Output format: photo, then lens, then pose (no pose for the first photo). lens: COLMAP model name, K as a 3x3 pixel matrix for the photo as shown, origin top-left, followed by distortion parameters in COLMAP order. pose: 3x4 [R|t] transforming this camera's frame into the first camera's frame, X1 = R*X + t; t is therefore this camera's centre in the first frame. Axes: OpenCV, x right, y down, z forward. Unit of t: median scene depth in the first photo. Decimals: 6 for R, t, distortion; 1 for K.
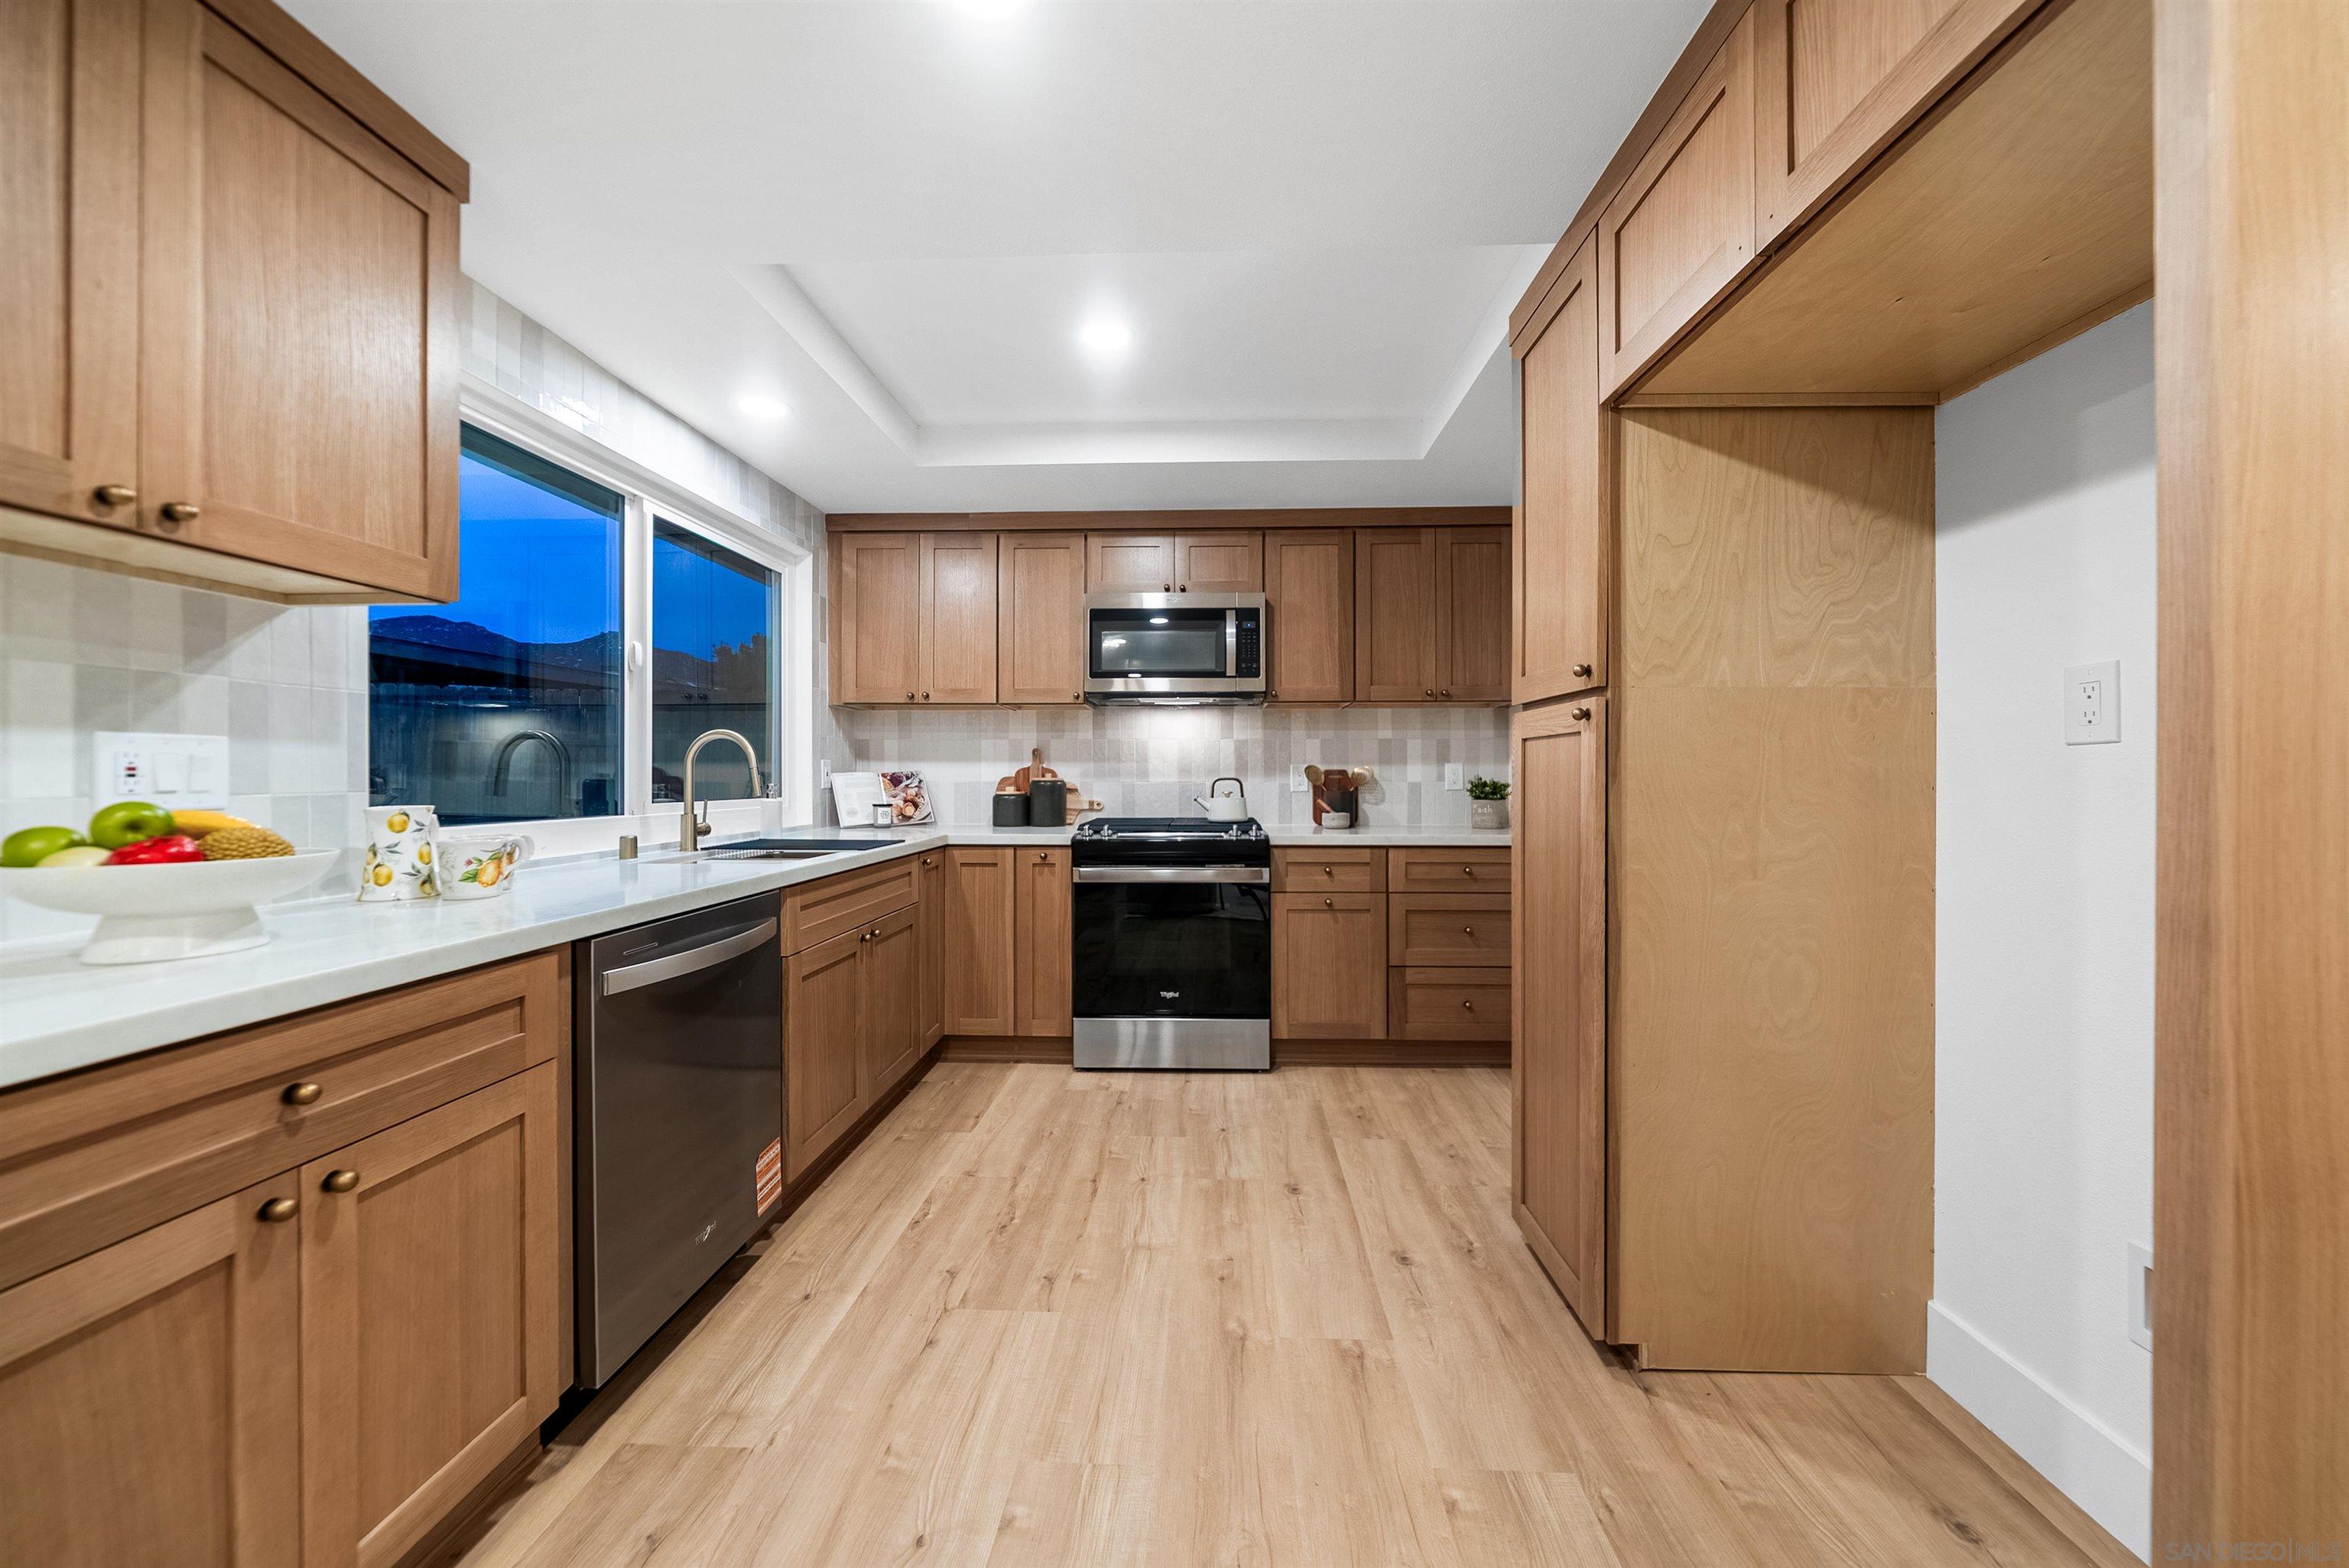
lens RADIAL K [[828.2, 0, 1180.6], [0, 828.2, 767.7], [0, 0, 1]] dist [-0.001087, -0.000015]
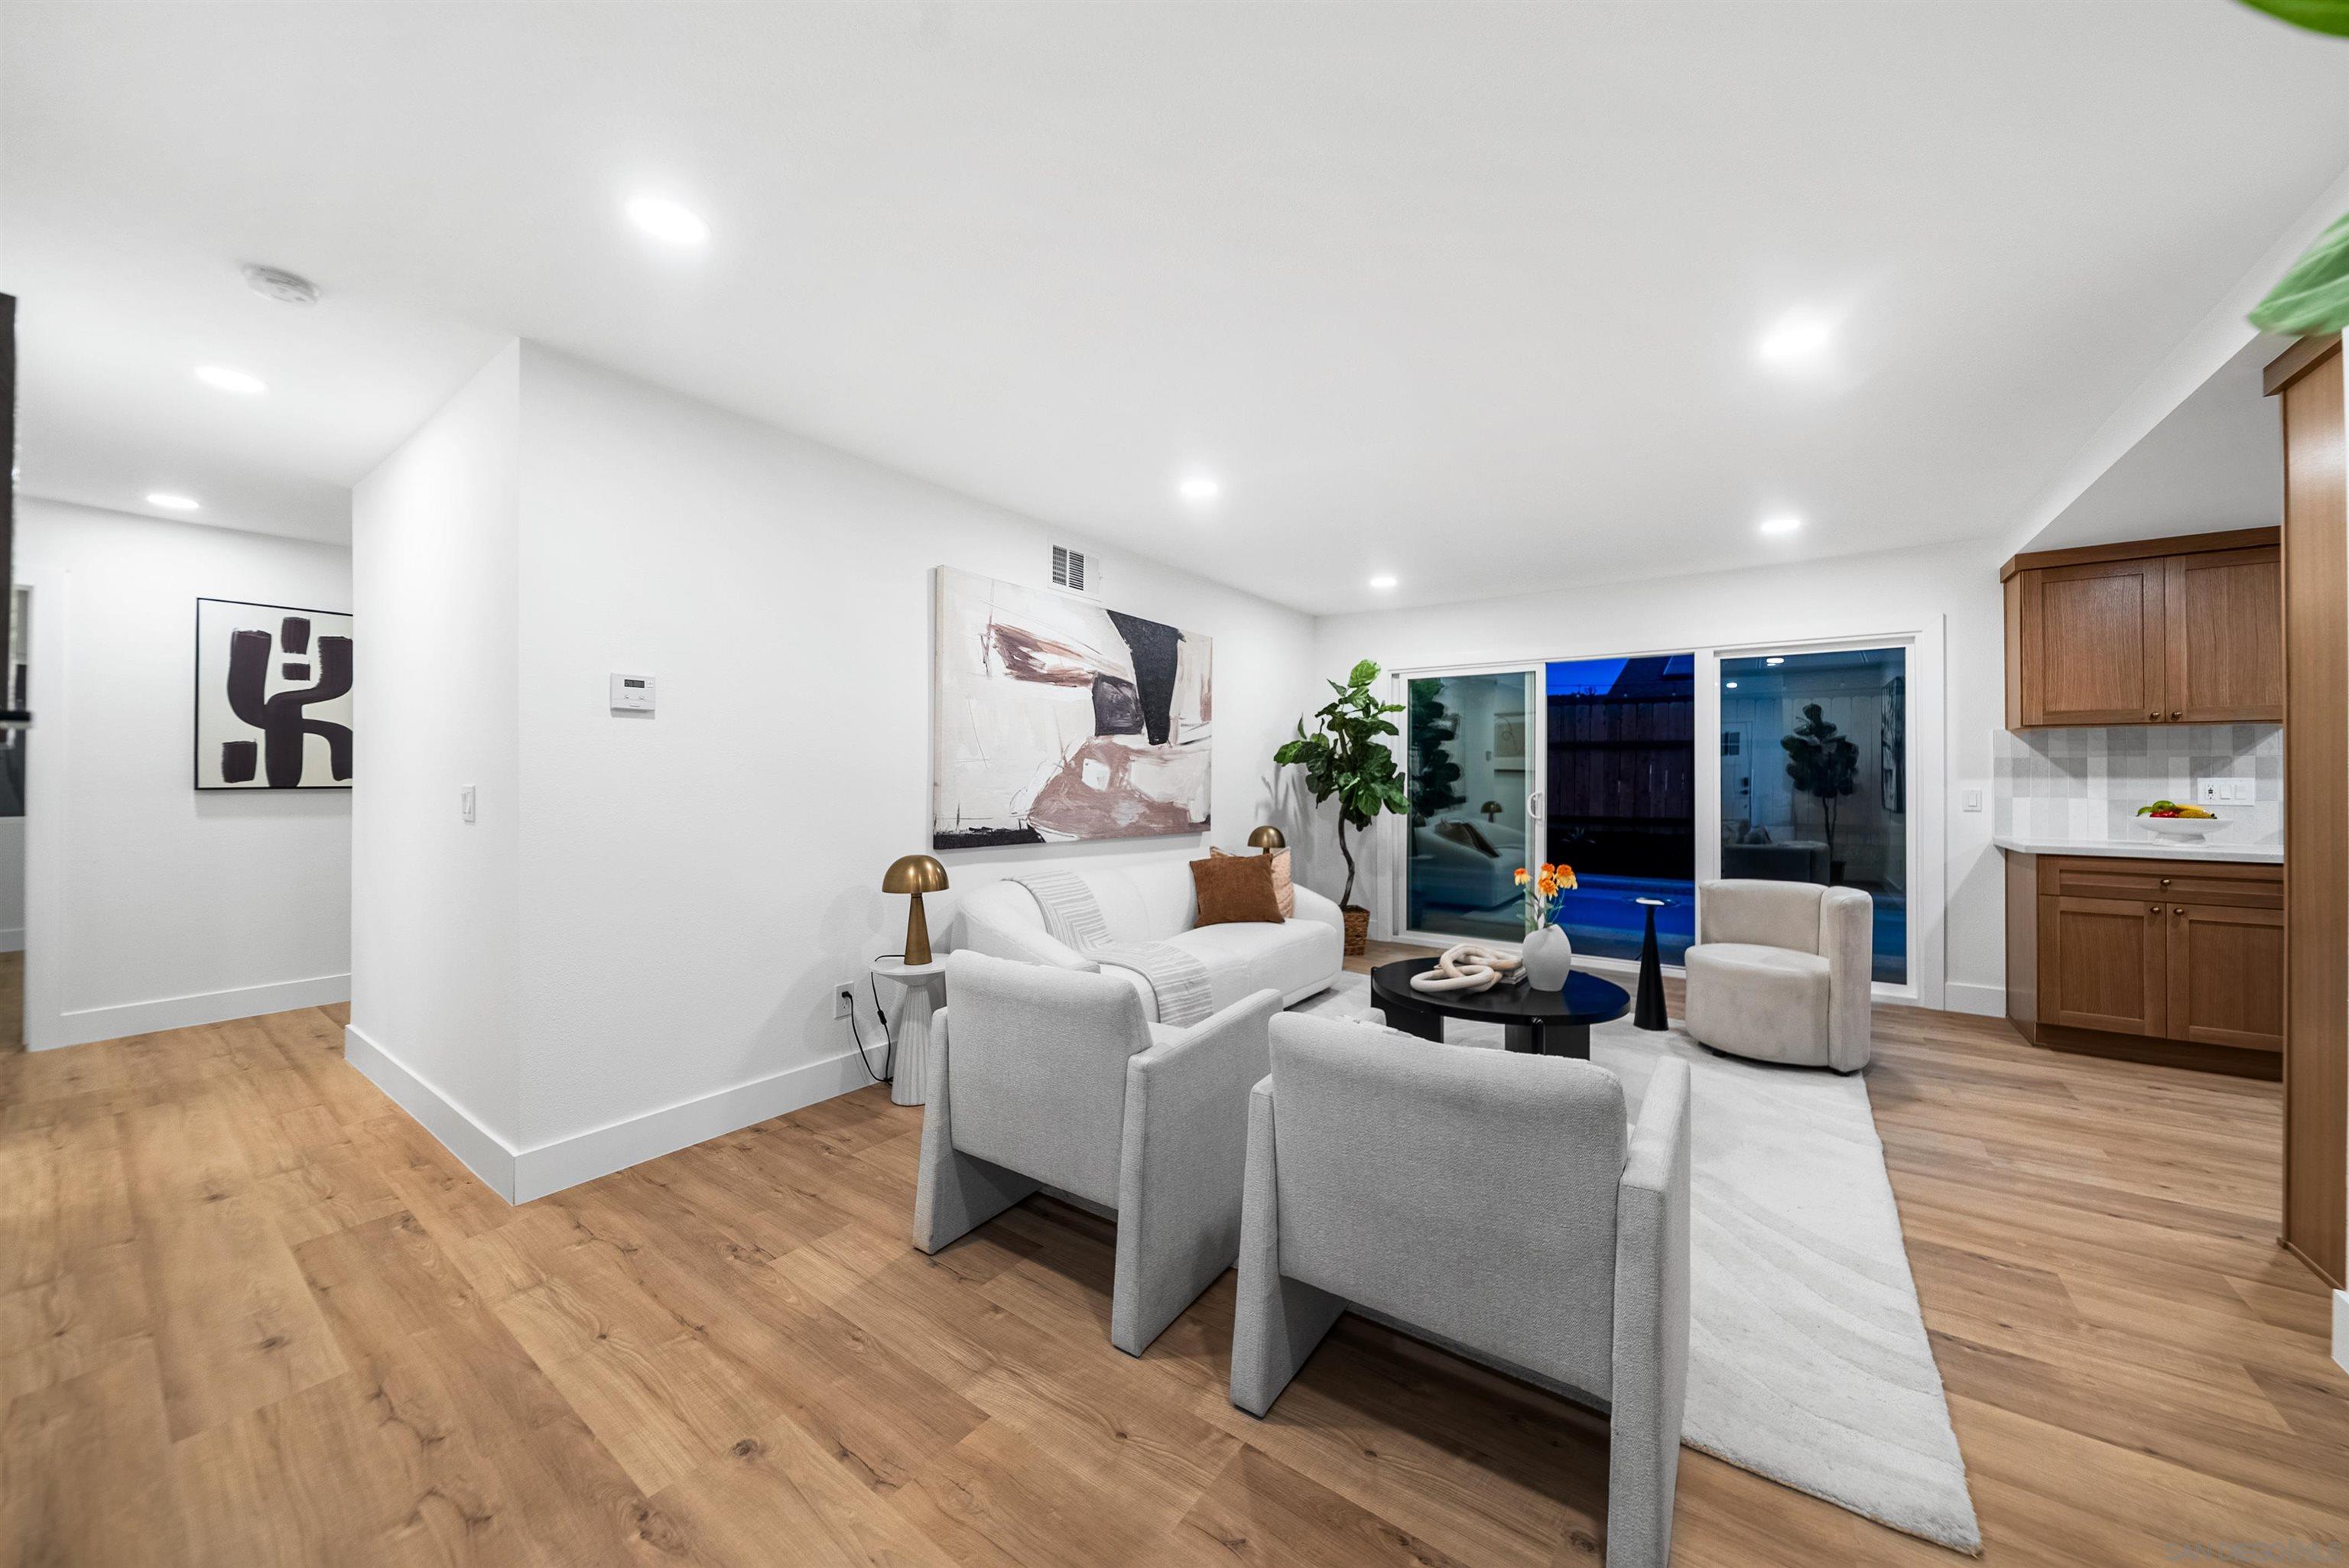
lens RADIAL K [[834.6, 0, 1170.4], [0, 834.6, 774.5], [0, 0, 1]] dist [-0.005377, 0.000014]
pose [[-0.552178, -0.003476, -0.833719, 2.118995], [0.002824, 0.999978, -0.006040, -0.031139], [0.833722, -0.005689, -0.552156, -0.302520]]
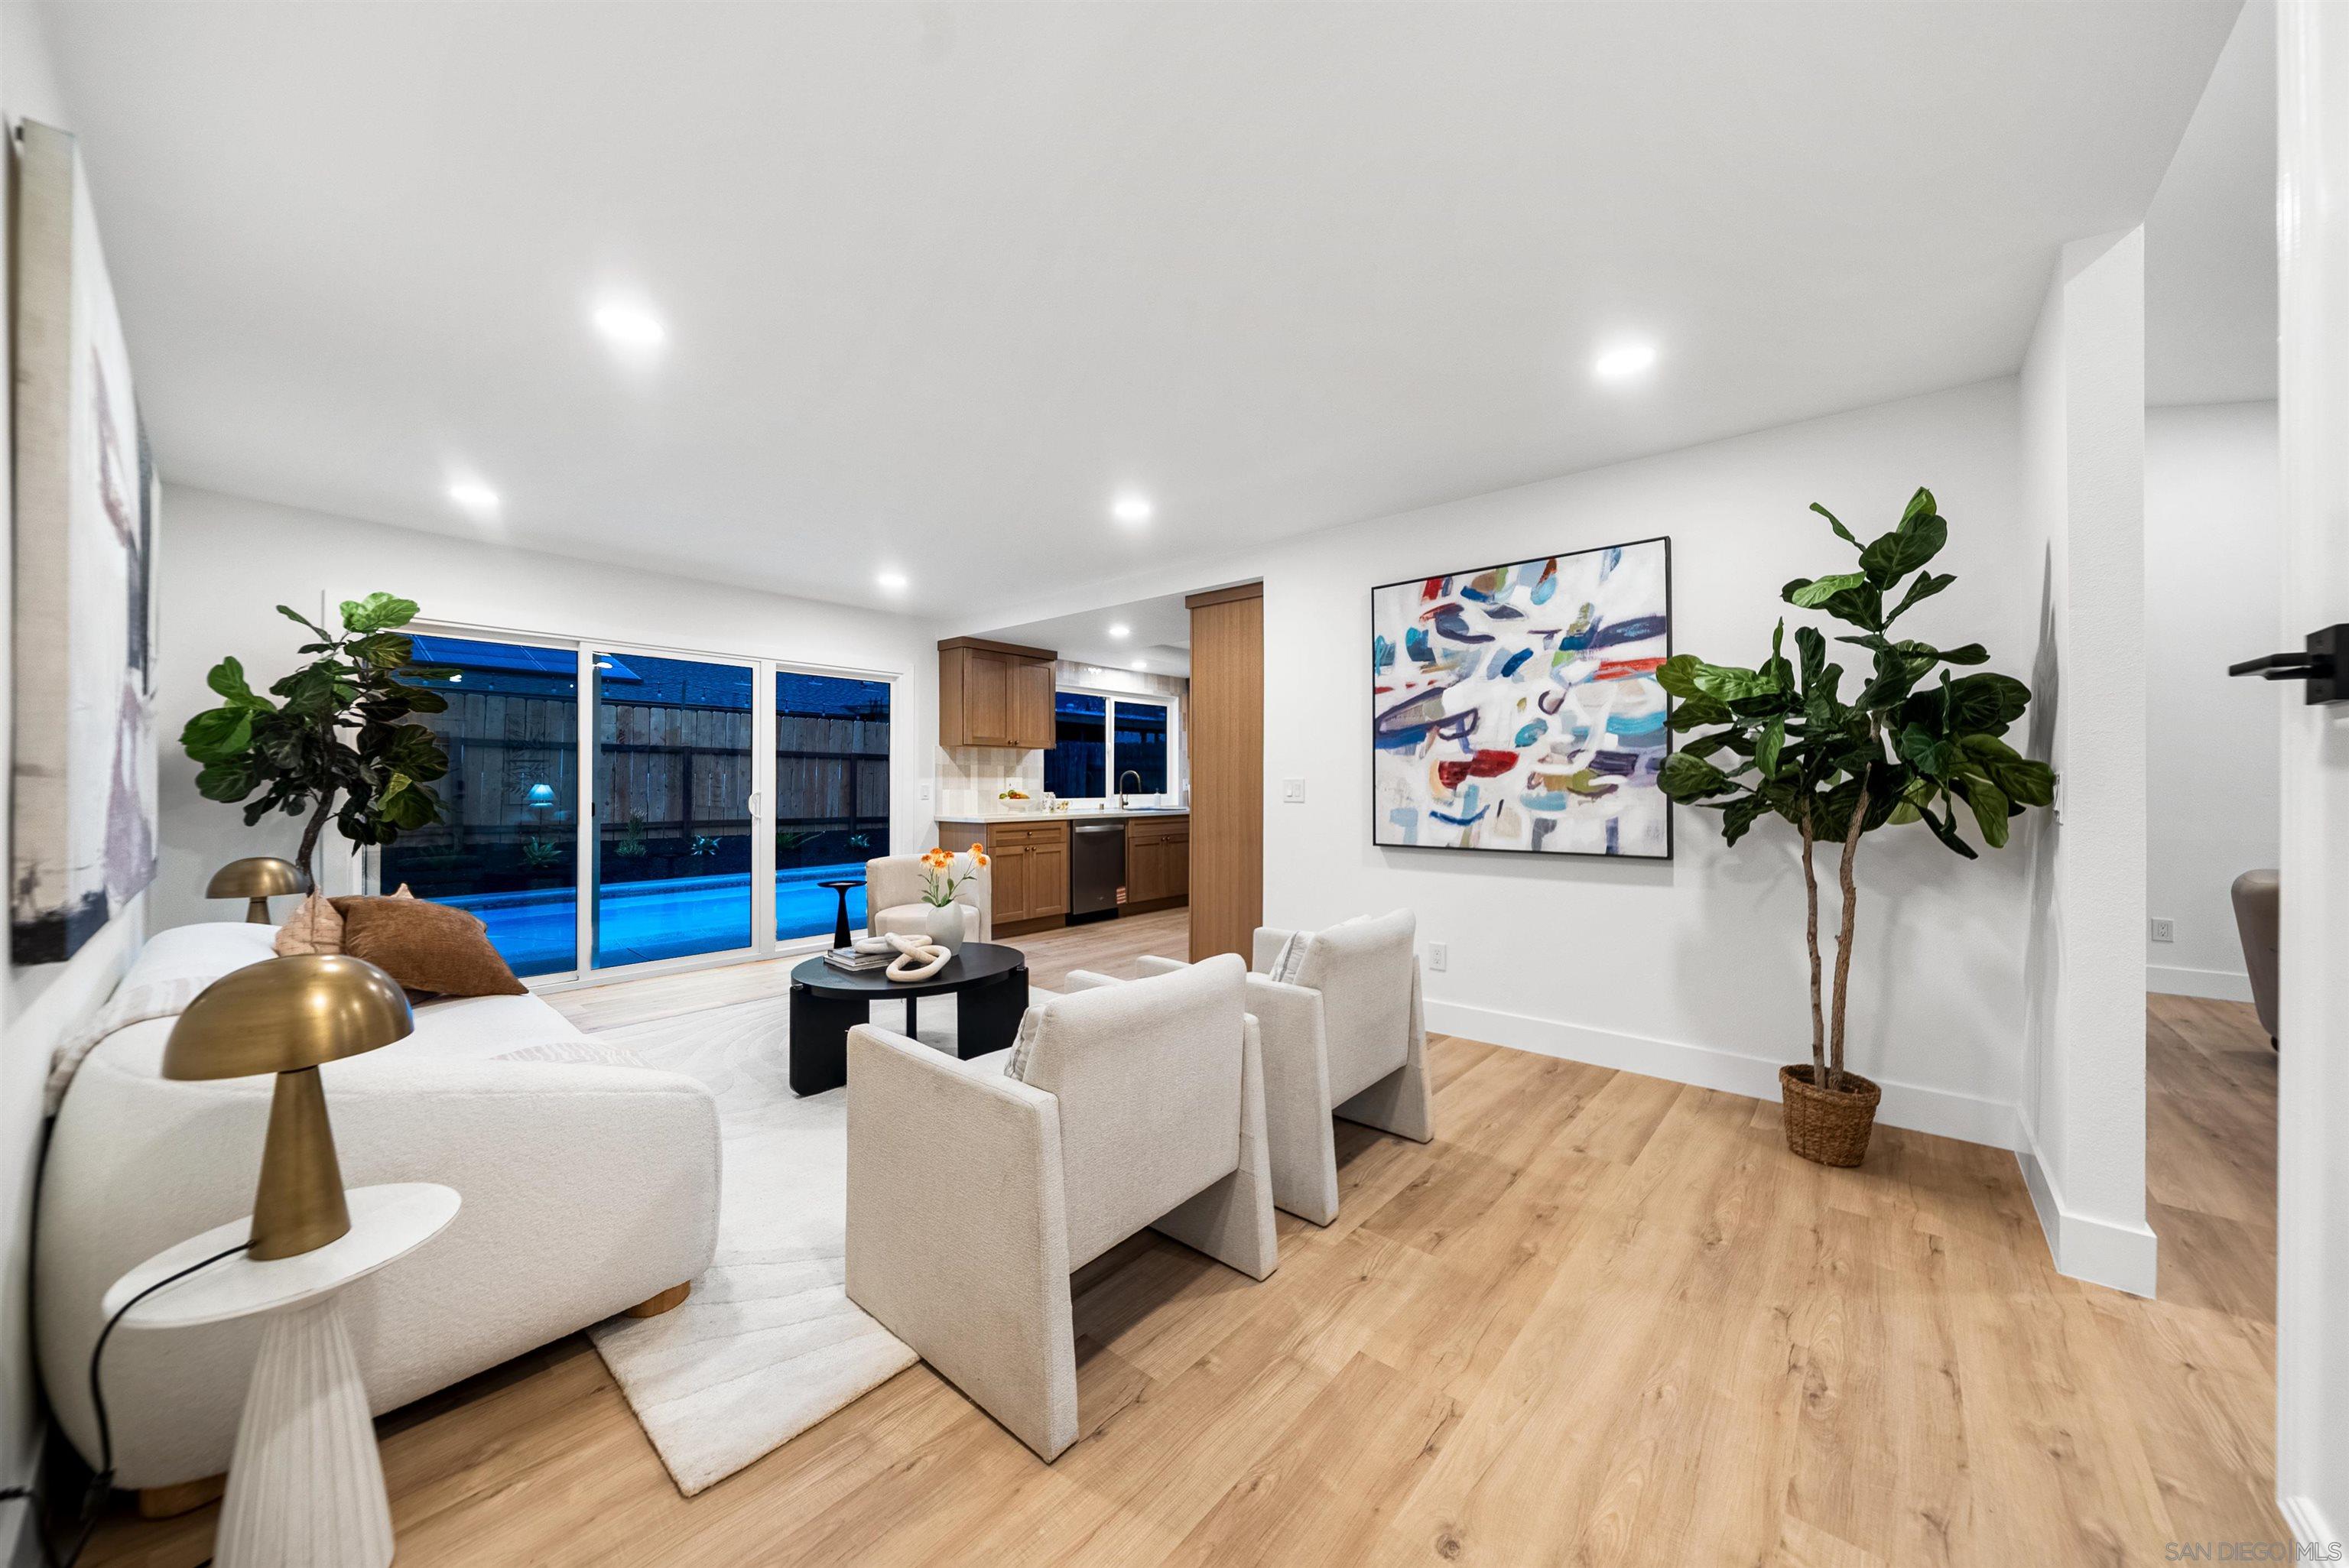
lens RADIAL K [[815.1, 0, 1191.5], [0, 815.1, 781.9], [0, 0, 1]] dist [-0.004426, -0.000135]
pose [[0.792773, -0.001540, -0.609515, 1.926498], [0.004359, 0.999986, 0.003142, -0.016169], [0.609502, -0.005148, 0.792768, -1.651485]]
